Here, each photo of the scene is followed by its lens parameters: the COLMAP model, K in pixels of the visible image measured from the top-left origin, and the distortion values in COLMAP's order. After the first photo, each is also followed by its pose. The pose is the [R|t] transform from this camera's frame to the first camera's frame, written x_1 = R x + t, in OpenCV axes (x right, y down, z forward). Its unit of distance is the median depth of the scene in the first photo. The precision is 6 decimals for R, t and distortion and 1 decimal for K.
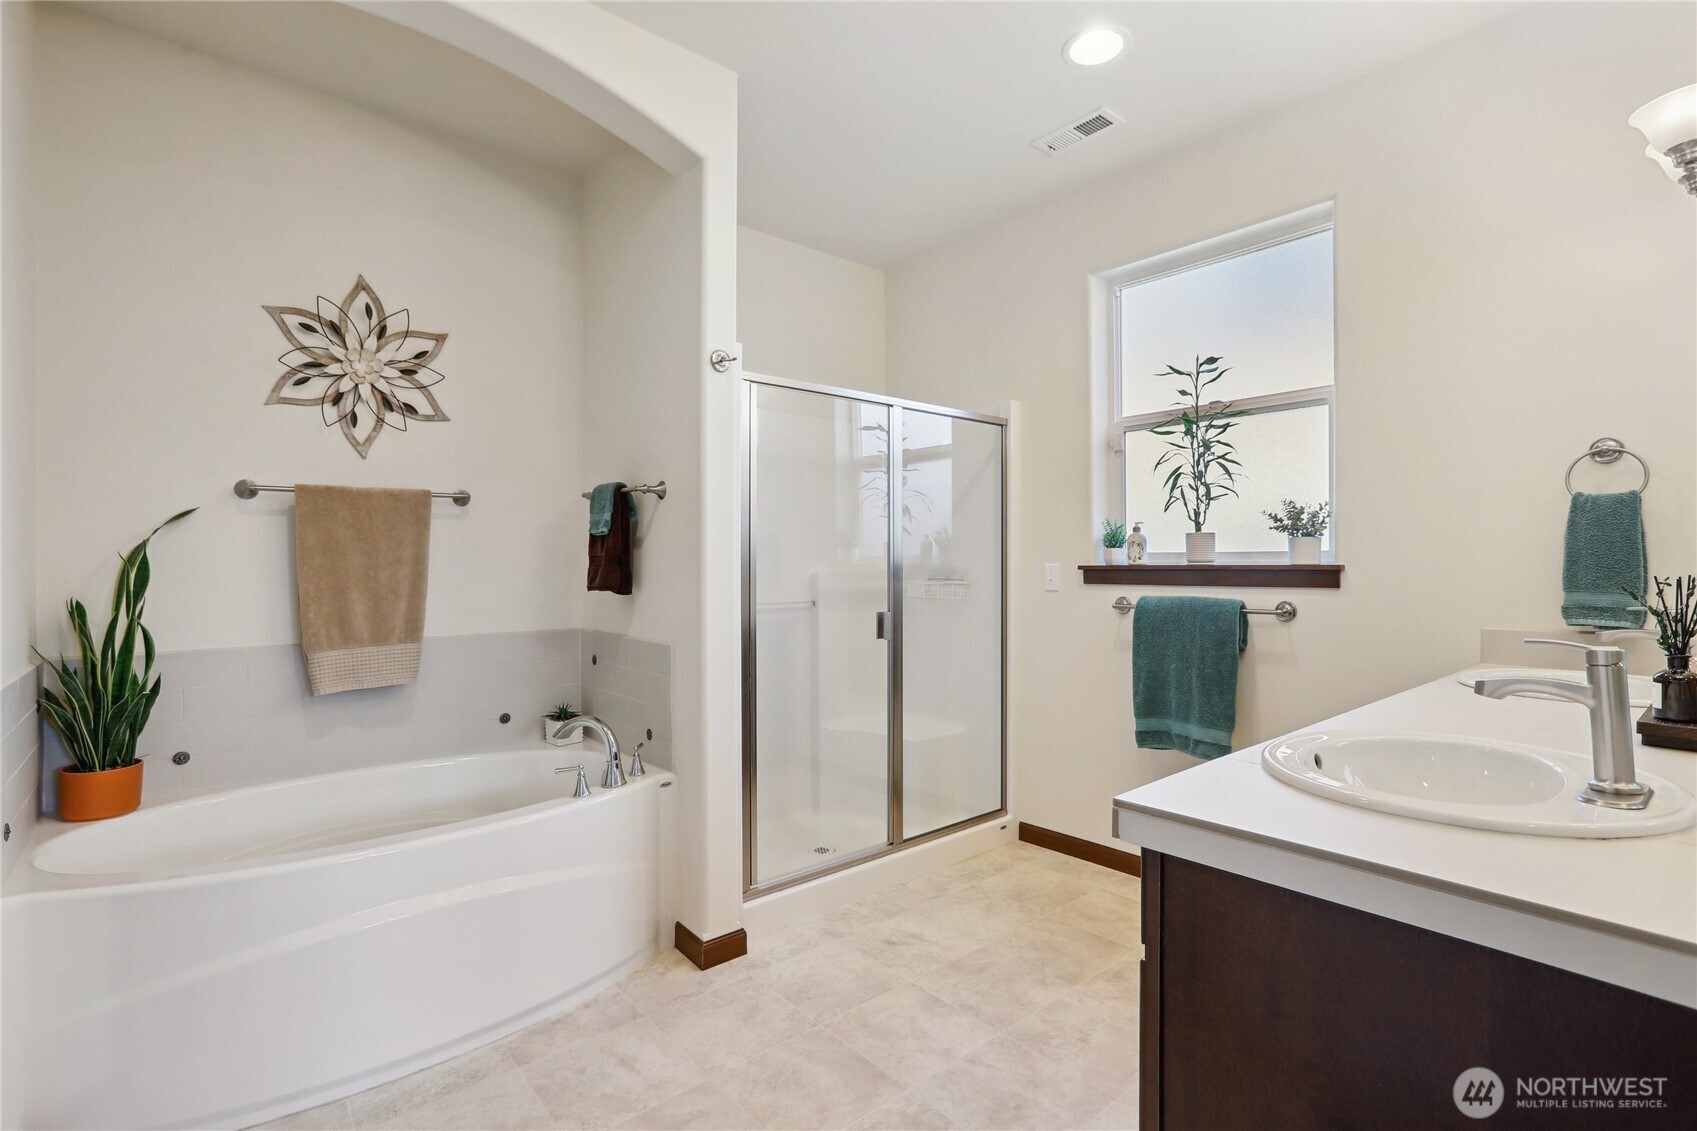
lens RADIAL K [[779.4, 0, 852.9], [0, 779.4, 569.3], [0, 0, 1]] dist [-0.000821, 0.001801]
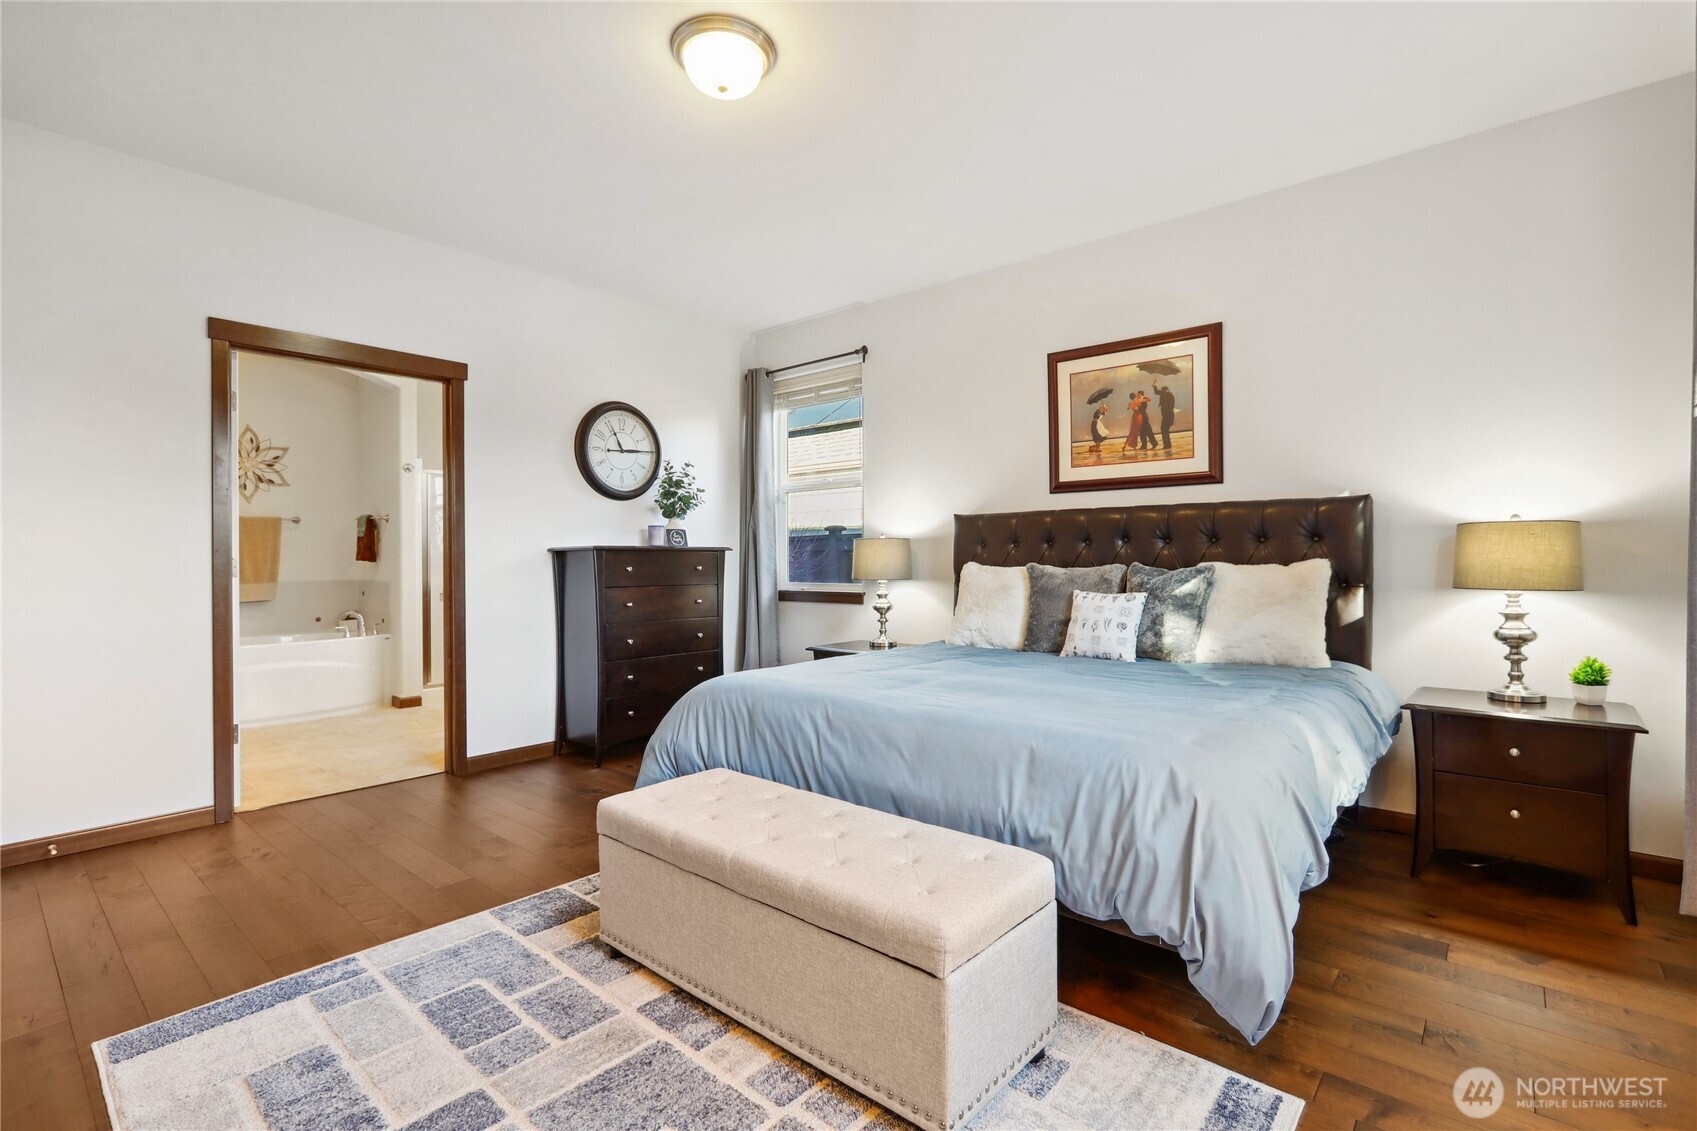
lens RADIAL K [[779.4, 0, 857.9], [0, 779.4, 566.2], [0, 0, 1]] dist [-0.000821, 0.001801]
pose [[0.989524, -0.002651, 0.144347, 0.805249], [0.002339, 0.999995, 0.002326, 0.041547], [-0.144352, -0.001964, 0.989524, -1.513077]]
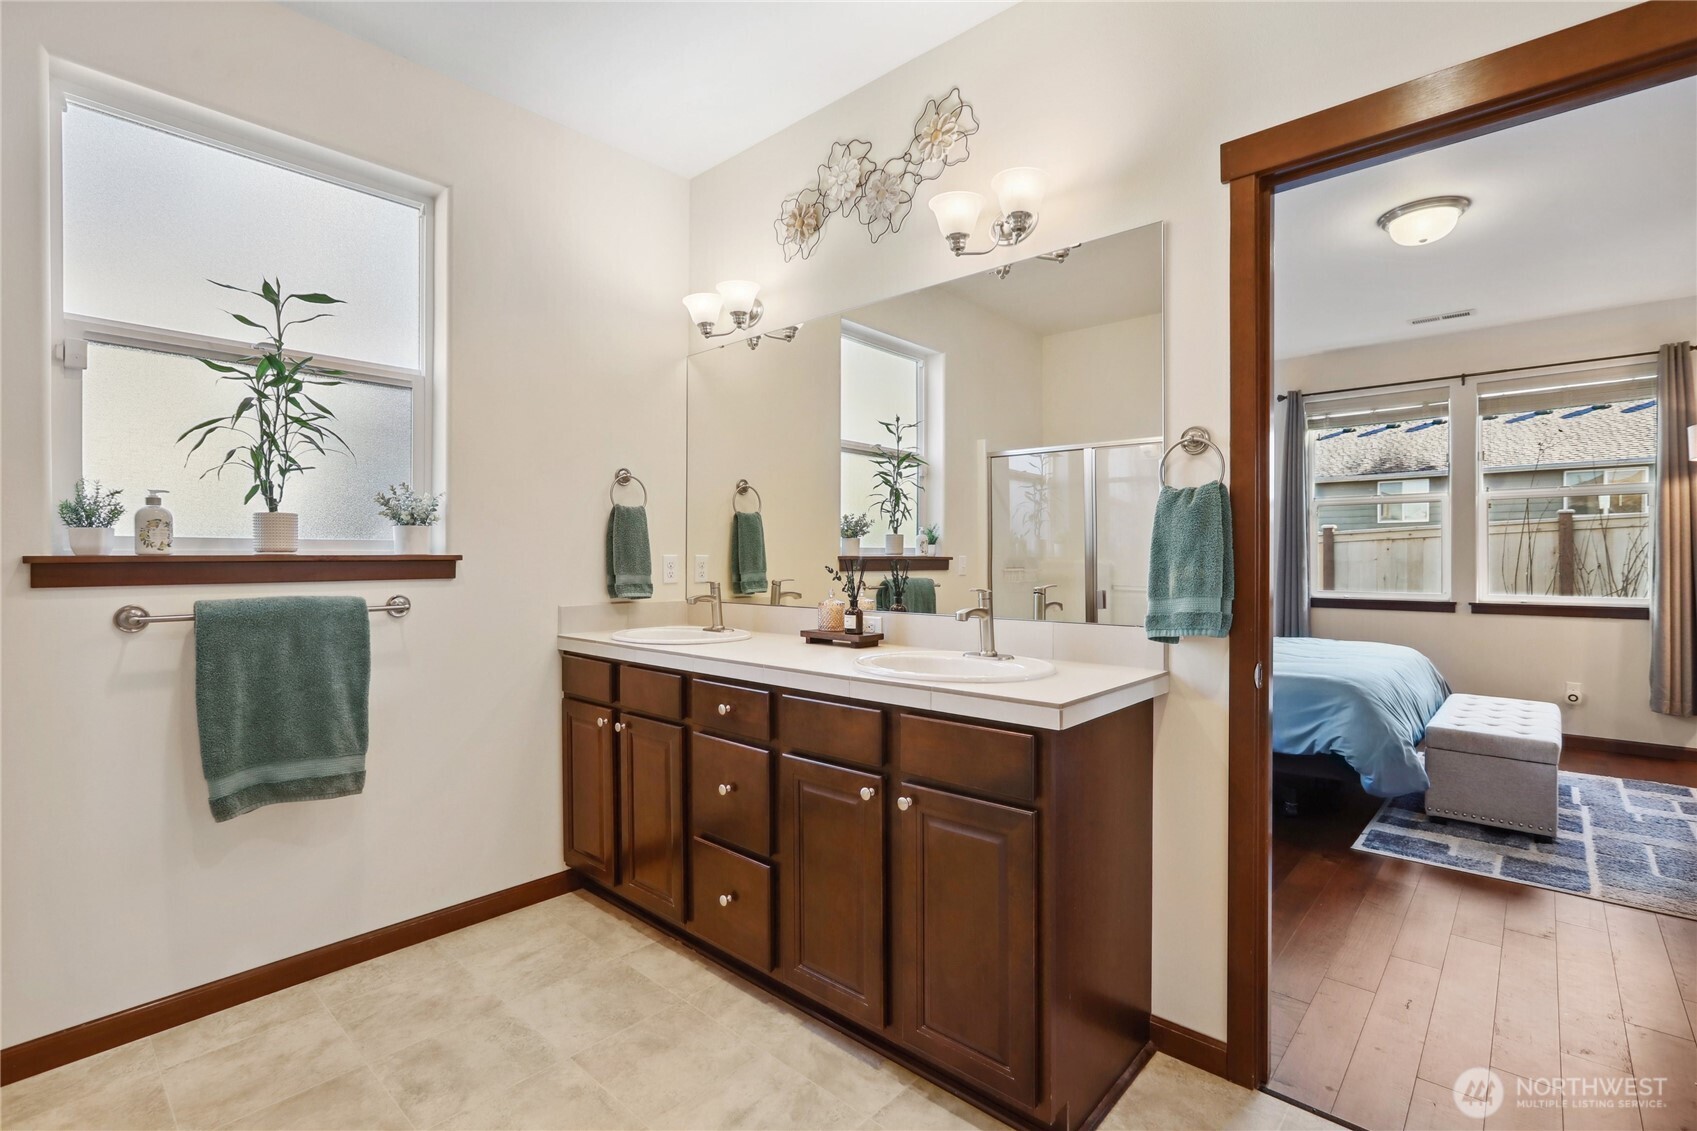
lens RADIAL K [[779.4, 0, 861.4], [0, 779.4, 551.6], [0, 0, 1]] dist [-0.000821, 0.001801]
pose [[-0.128028, 0.003451, 0.991765, -0.398397], [0.004696, 0.999985, -0.002873, -0.004408], [-0.991759, 0.004290, -0.128042, 0.546327]]
